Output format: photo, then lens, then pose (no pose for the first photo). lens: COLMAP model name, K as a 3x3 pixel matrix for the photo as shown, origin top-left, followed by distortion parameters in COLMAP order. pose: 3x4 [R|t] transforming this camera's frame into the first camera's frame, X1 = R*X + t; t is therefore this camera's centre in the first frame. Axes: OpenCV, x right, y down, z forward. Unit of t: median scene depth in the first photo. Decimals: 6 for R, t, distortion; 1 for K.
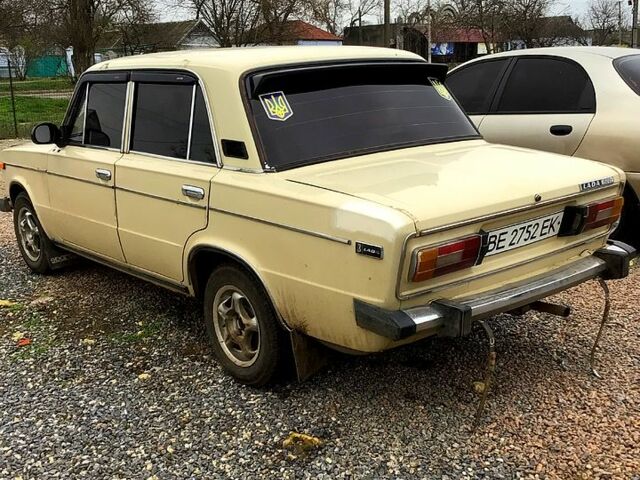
lens RADIAL K [[857.5, 0, 320.0], [0, 857.5, 240.0], [0, 0, 1]] dist [0.004066, -0.043958]
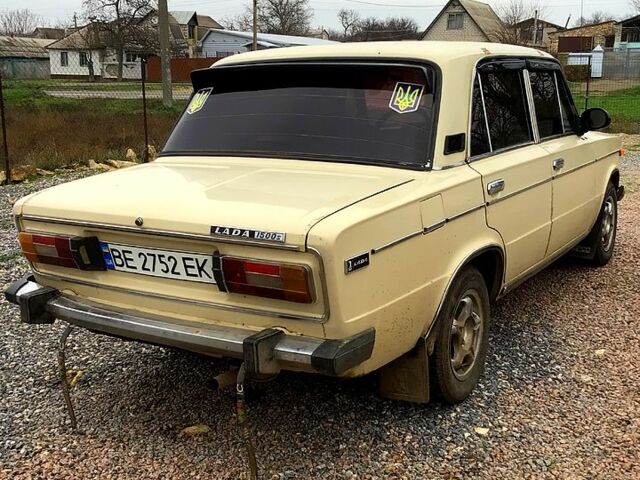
lens RADIAL K [[857.5, 0, 320.0], [0, 857.5, 240.0], [0, 0, 1]] dist [0.004066, -0.043958]
pose [[0.304981, 0.239595, -0.921727, 1.071429], [-0.200581, 0.962287, 0.183769, -0.219070], [0.930996, 0.128835, 0.341537, 0.853152]]
